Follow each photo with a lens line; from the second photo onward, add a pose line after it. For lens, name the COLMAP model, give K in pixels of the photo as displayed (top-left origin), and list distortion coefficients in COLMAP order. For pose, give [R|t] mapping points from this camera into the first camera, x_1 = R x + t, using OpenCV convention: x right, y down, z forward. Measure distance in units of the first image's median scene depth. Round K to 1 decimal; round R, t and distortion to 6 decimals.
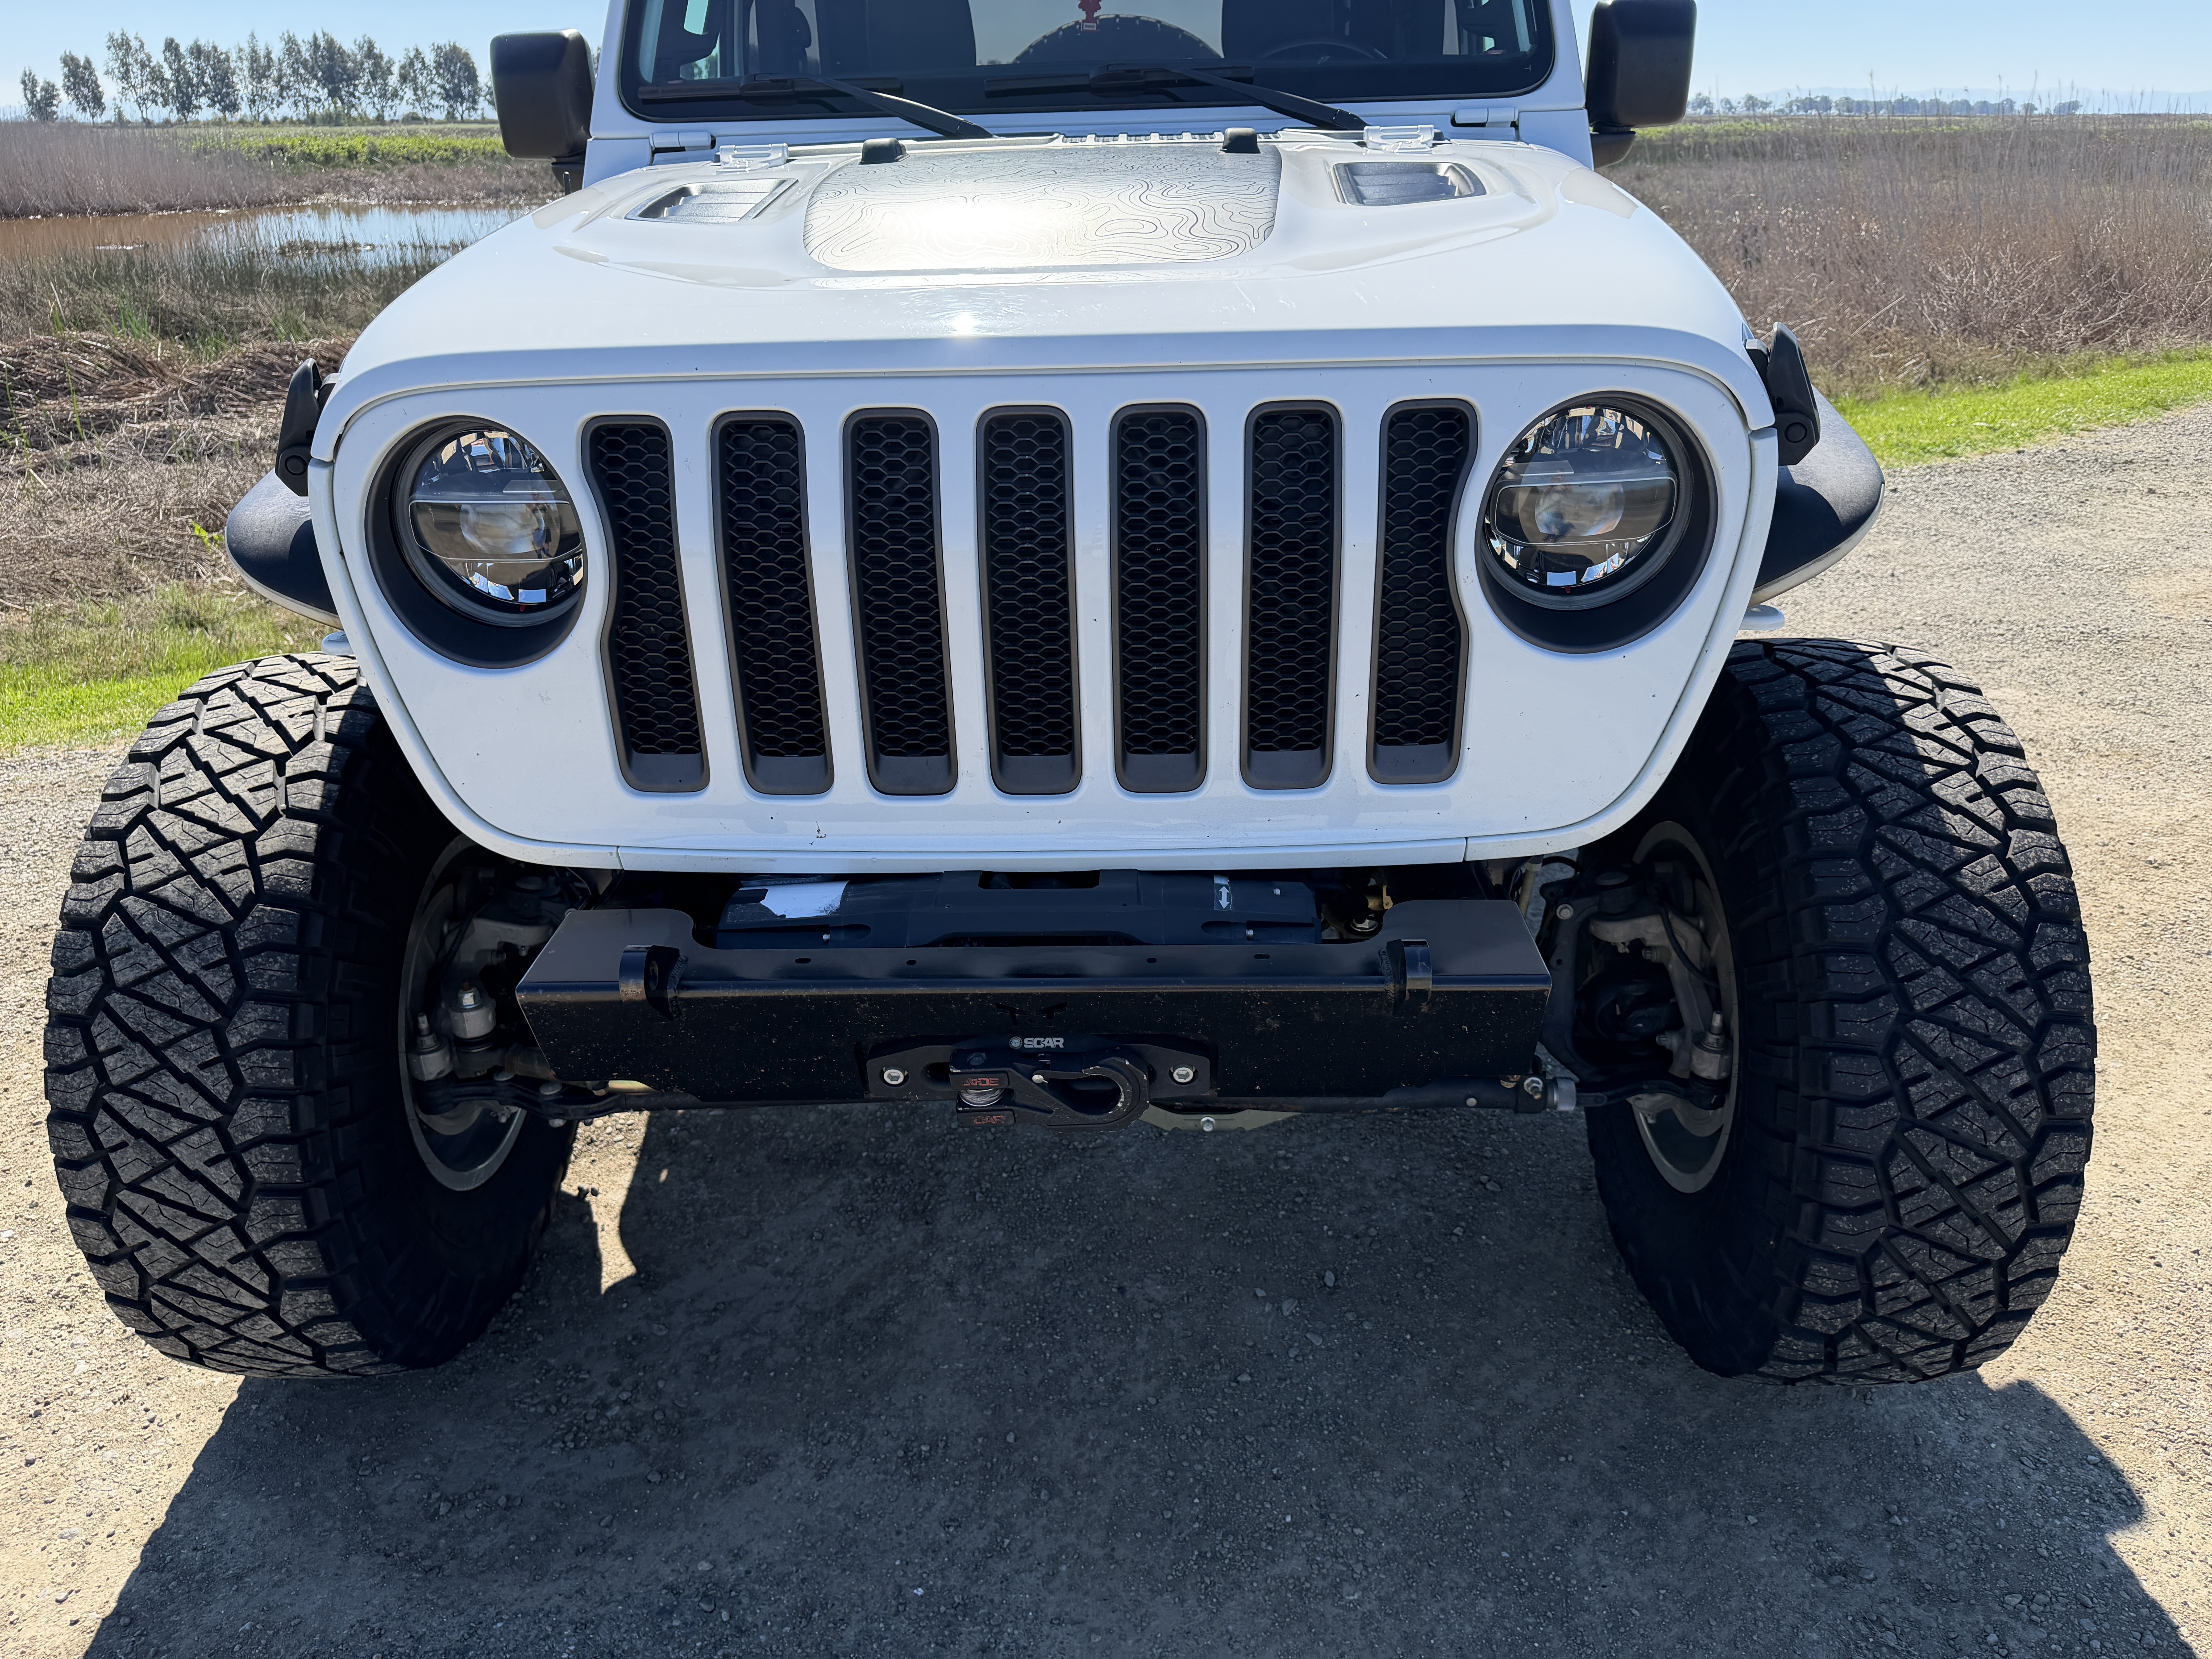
lens RADIAL K [[1571.4, 0, 1106.0], [0, 1571.4, 829.5], [0, 0, 1]] dist [0.016558, -0.024704]
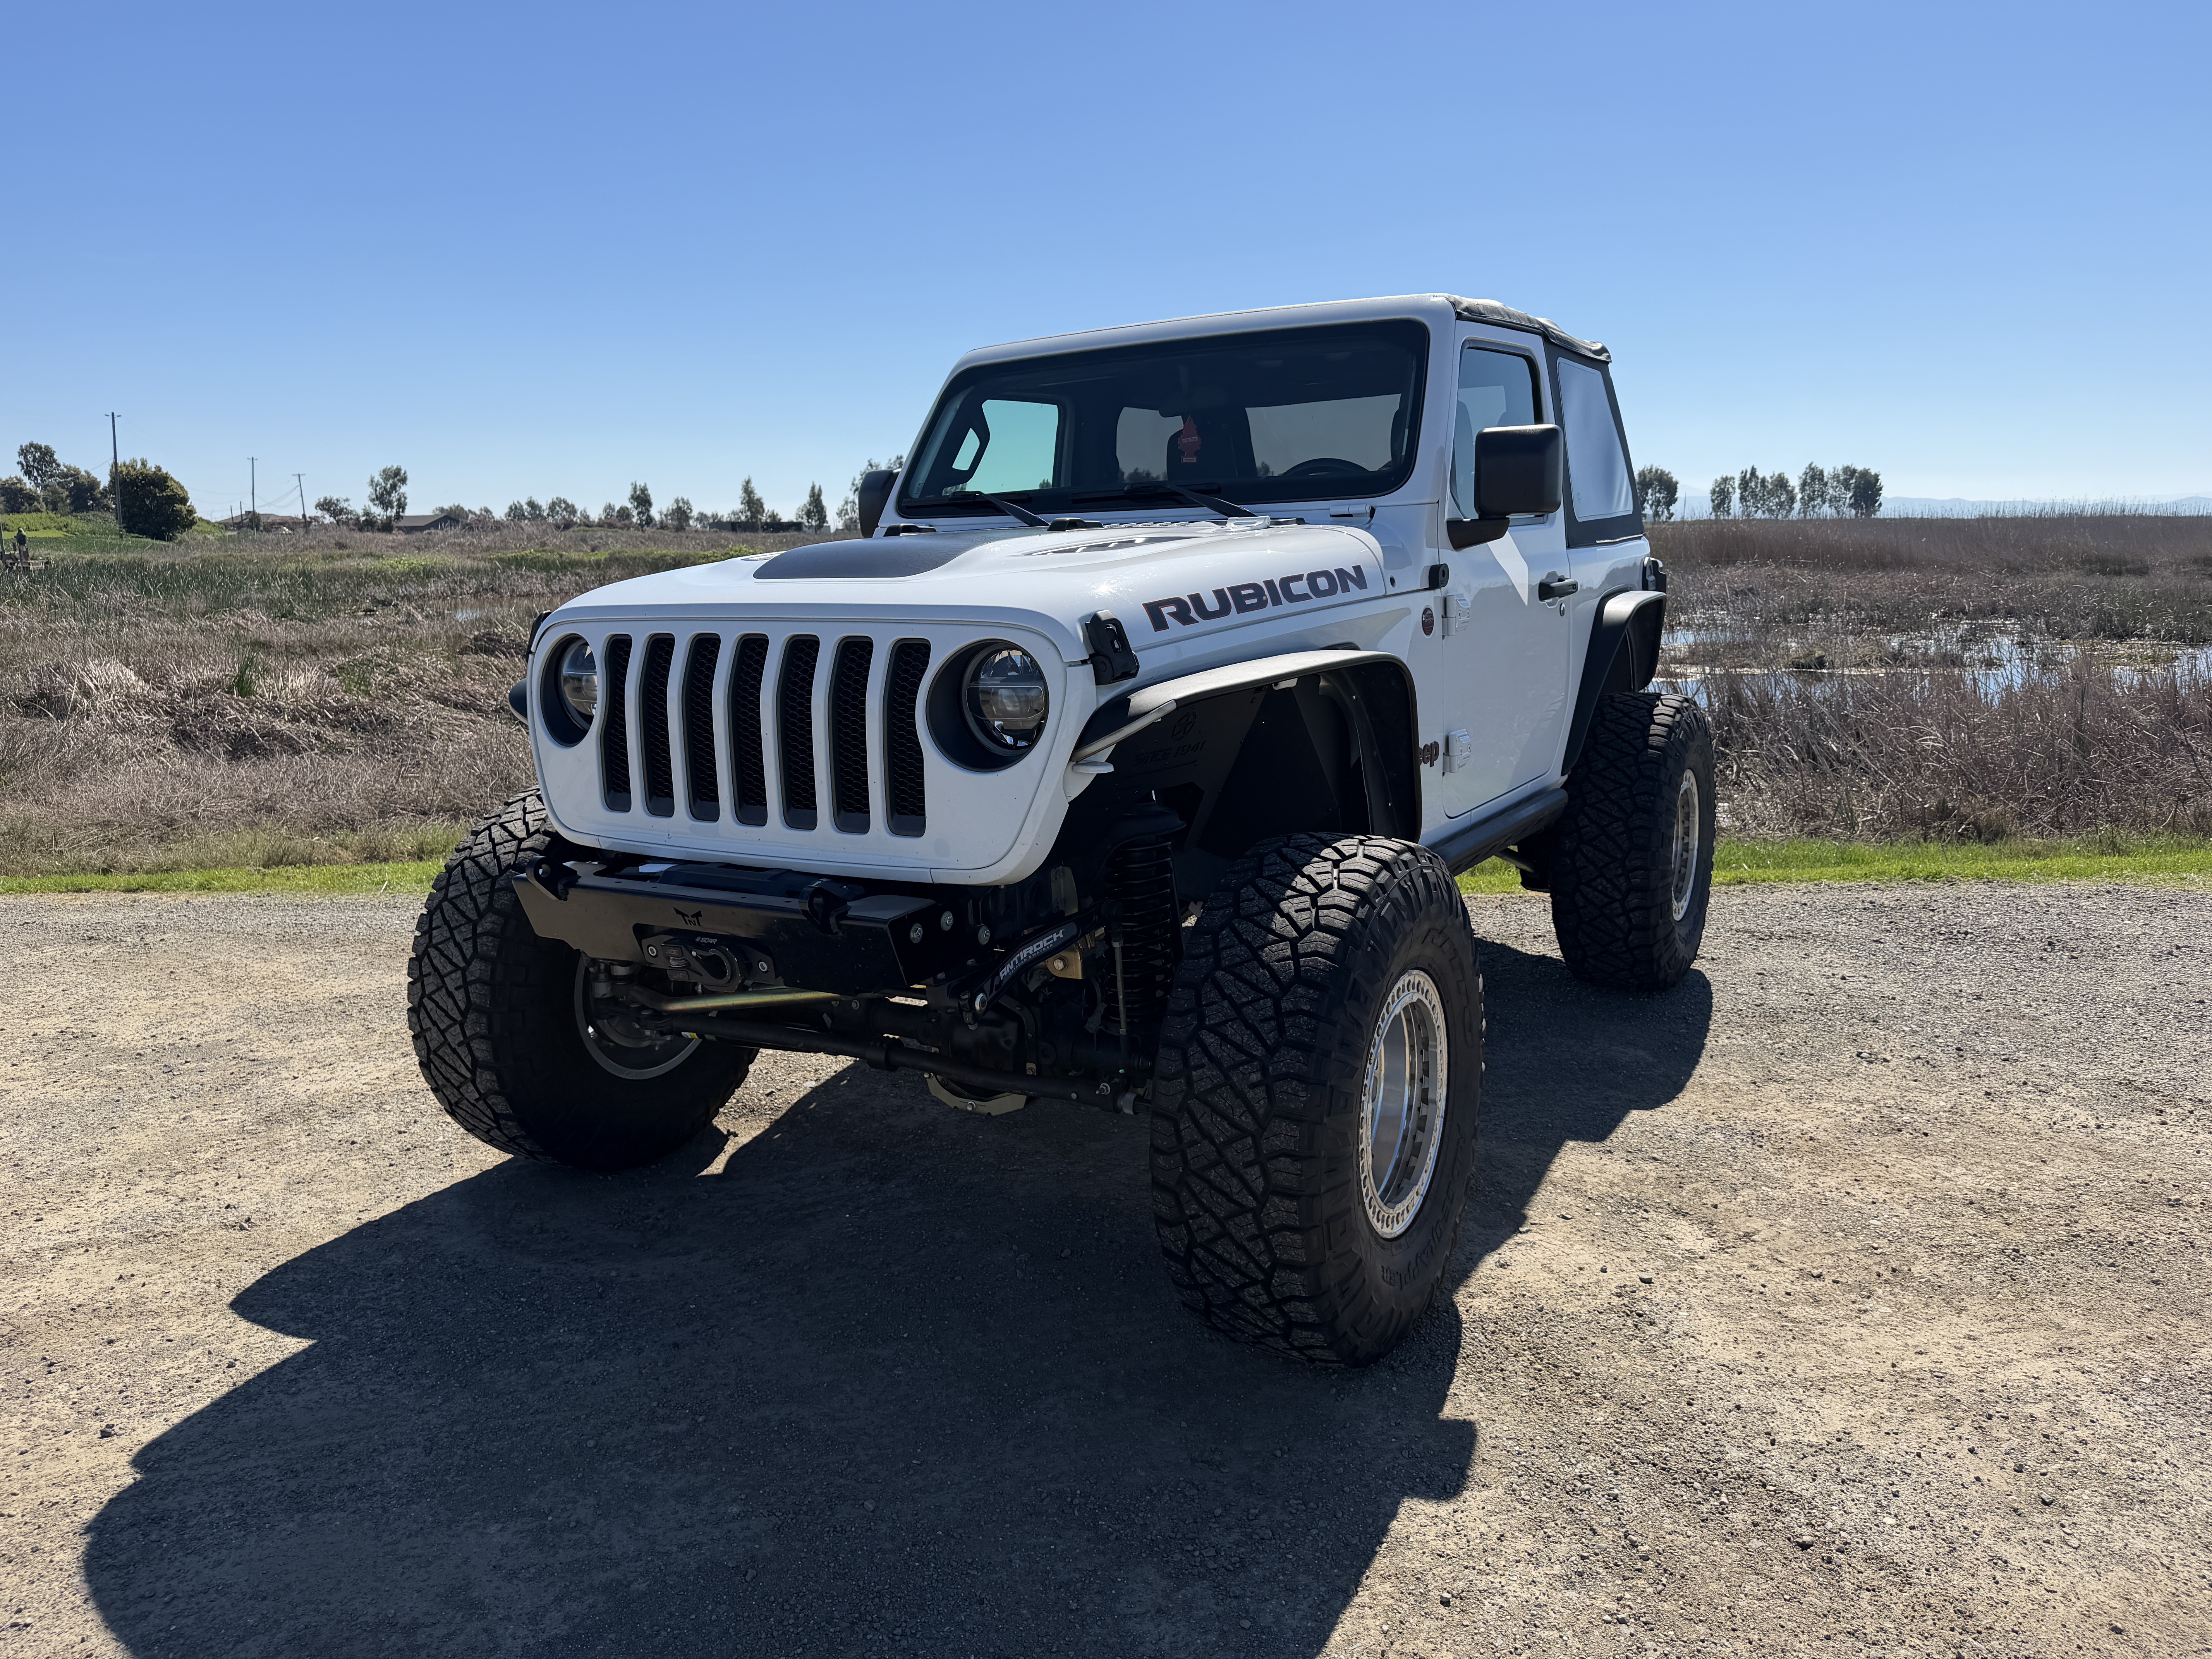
lens RADIAL K [[1571.4, 0, 1106.0], [0, 1571.4, 829.5], [0, 0, 1]] dist [0.016558, -0.024704]
pose [[0.878337, 0.086595, -0.470134, 1.079509], [-0.190553, 0.965369, -0.178191, 0.212195], [0.438422, 0.246097, 0.864420, -0.426542]]
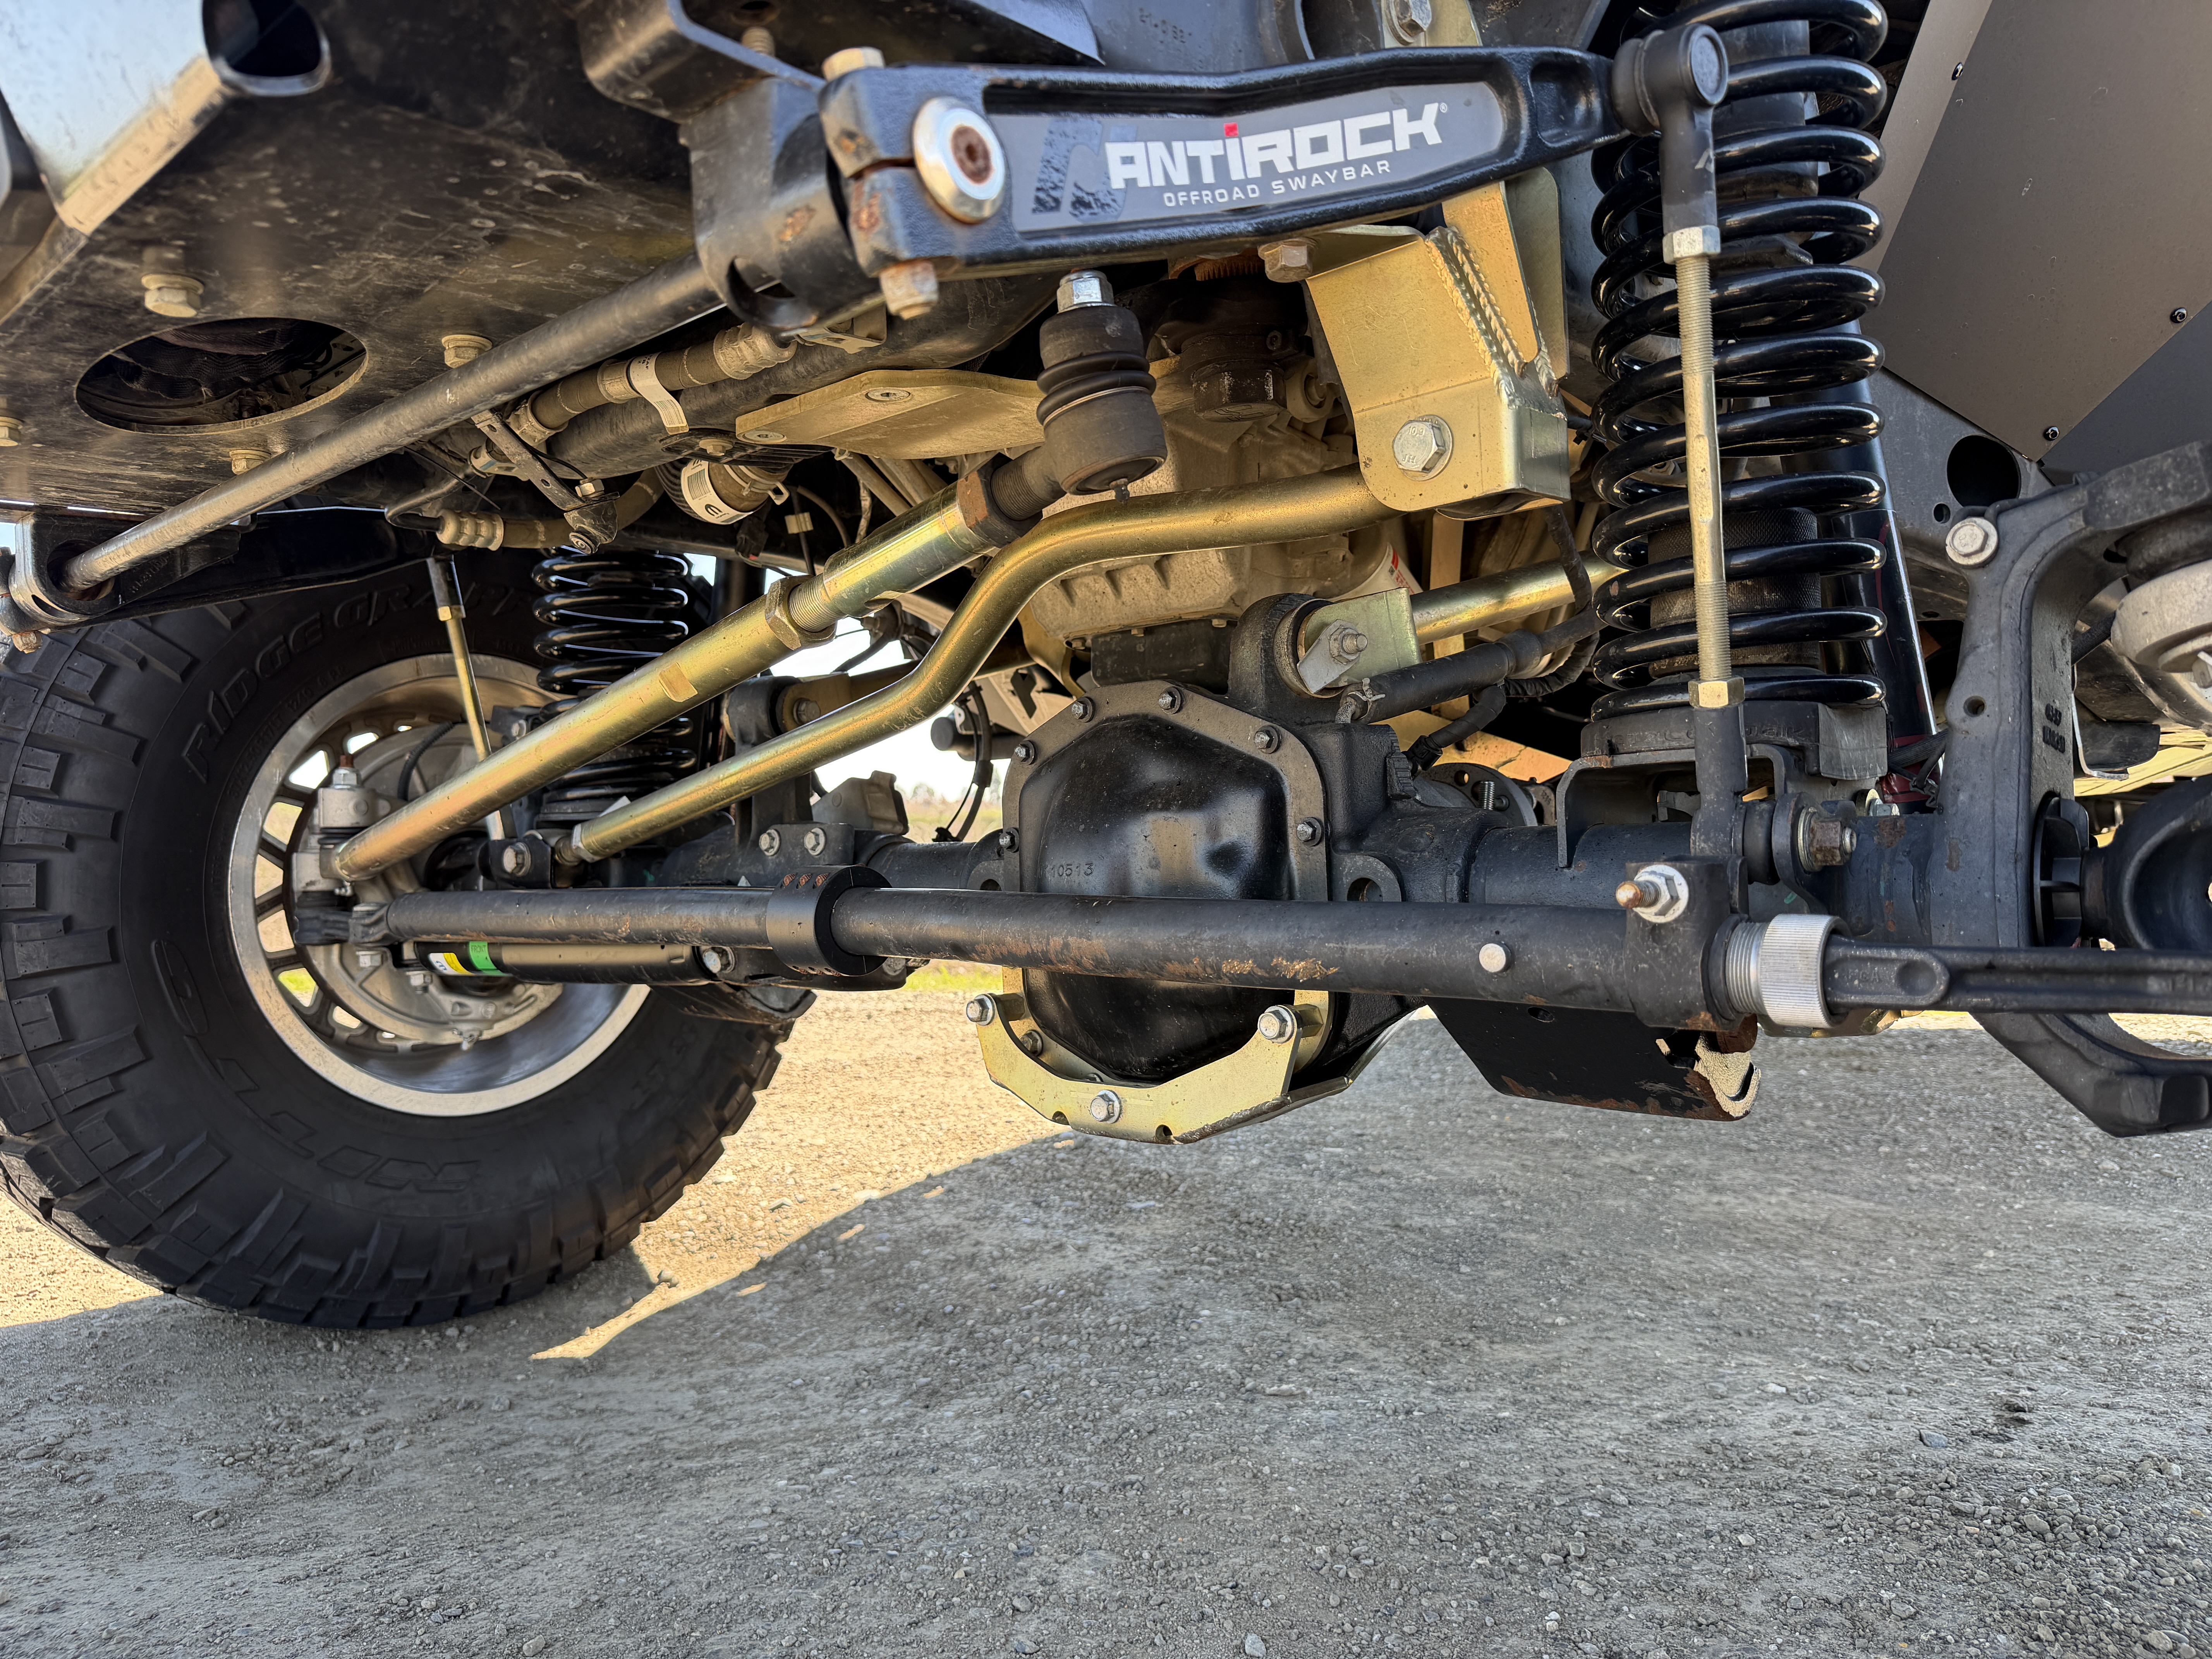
lens RADIAL K [[1571.4, 0, 1106.0], [0, 1571.4, 829.5], [0, 0, 1]] dist [0.016558, -0.024704]
pose [[0.755344, -0.001167, -0.655327, 0.440995], [-0.259863, 0.917483, -0.301158, 0.302252], [0.601603, 0.397773, 0.692712, 0.791463]]
